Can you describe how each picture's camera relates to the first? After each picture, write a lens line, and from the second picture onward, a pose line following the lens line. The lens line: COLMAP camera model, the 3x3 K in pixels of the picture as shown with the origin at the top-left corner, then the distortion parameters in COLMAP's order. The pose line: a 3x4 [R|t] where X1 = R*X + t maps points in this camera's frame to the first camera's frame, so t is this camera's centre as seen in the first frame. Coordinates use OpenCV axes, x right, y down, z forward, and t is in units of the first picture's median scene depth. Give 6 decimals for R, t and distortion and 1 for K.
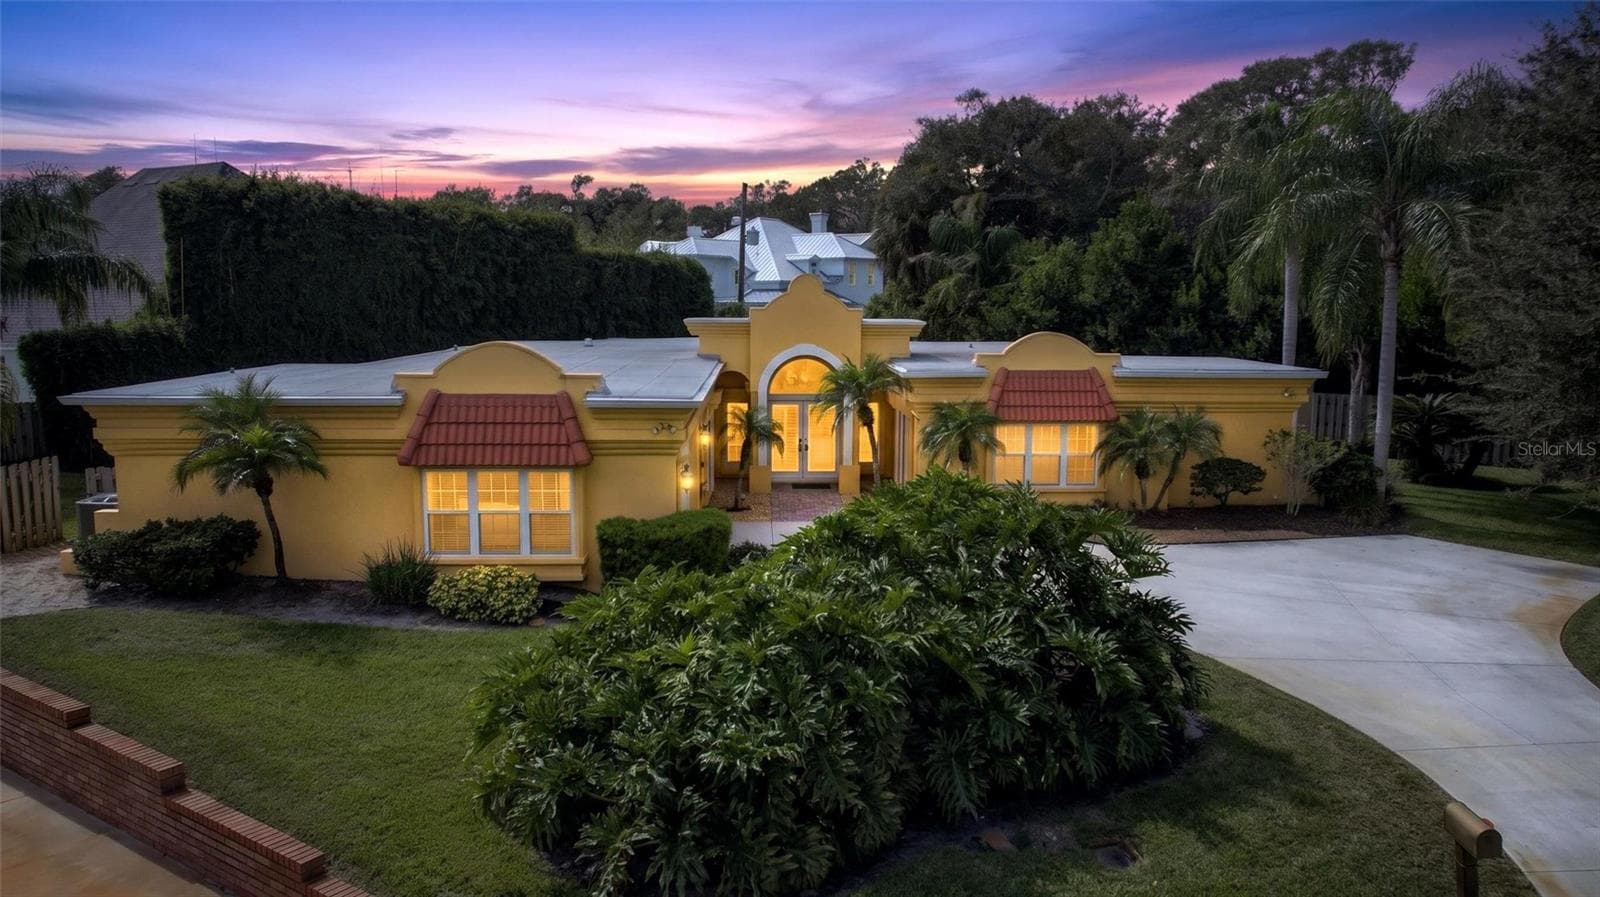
lens RADIAL K [[1099.1, 0, 795.6], [0, 1099.1, 447.2], [0, 0, 1]] dist [0.023918, 0.001443]
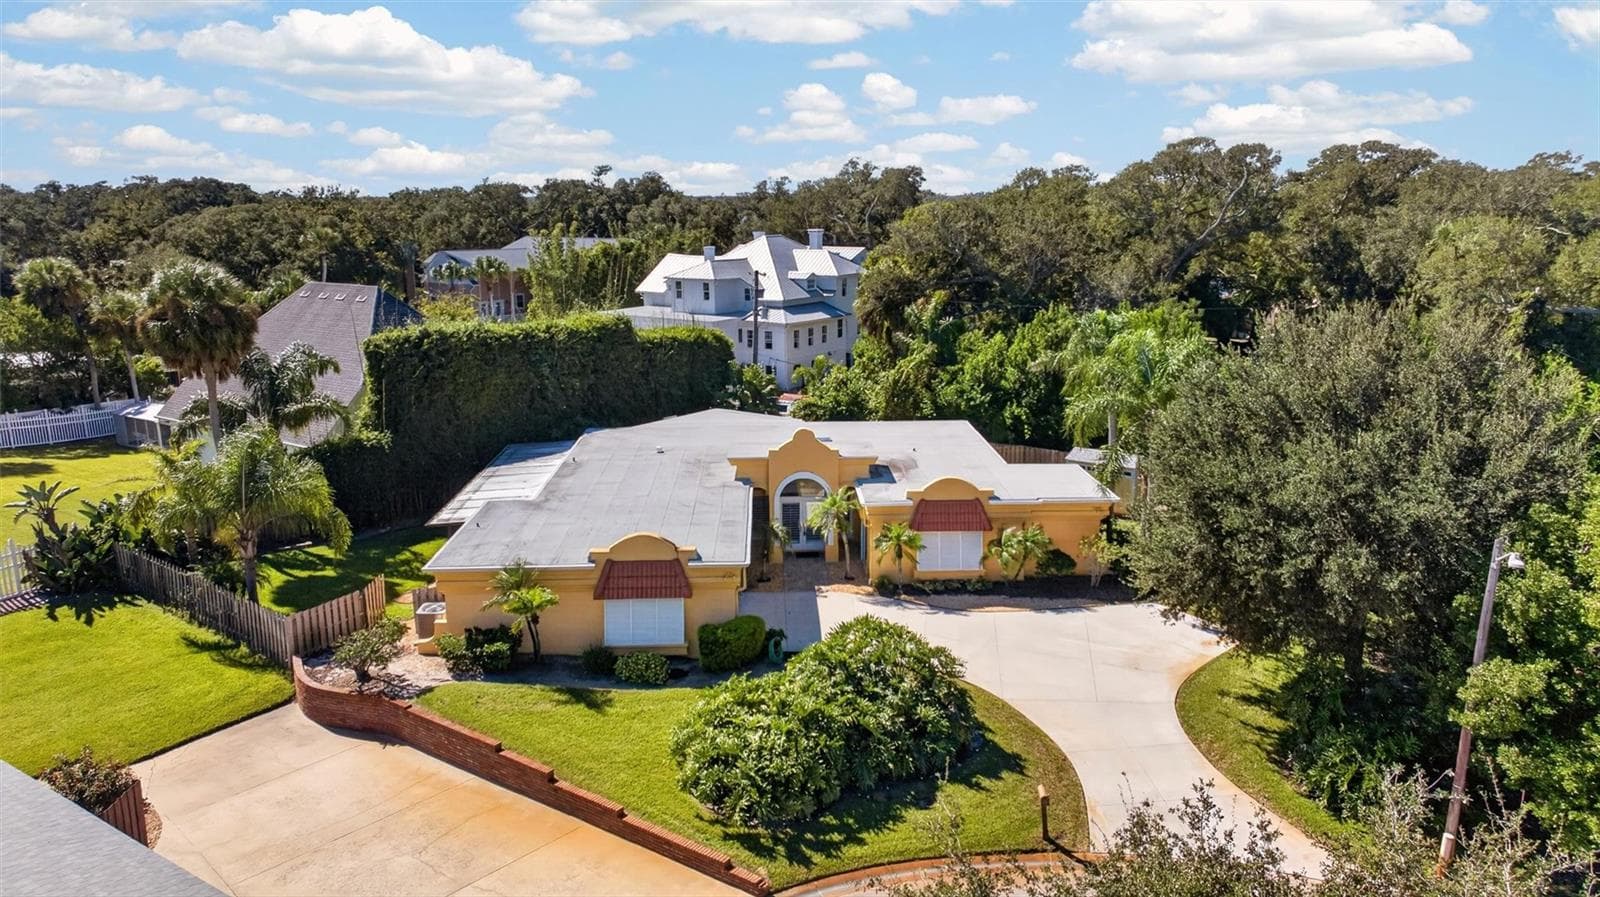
lens RADIAL K [[1099.1, 0, 795.8], [0, 1099.1, 450.6], [0, 0, 1]] dist [0.023918, 0.001443]
pose [[0.999960, -0.008716, -0.001742, -0.000196], [0.008834, 0.996178, 0.086901, -0.111218], [0.000978, -0.086913, 0.996215, -0.244262]]
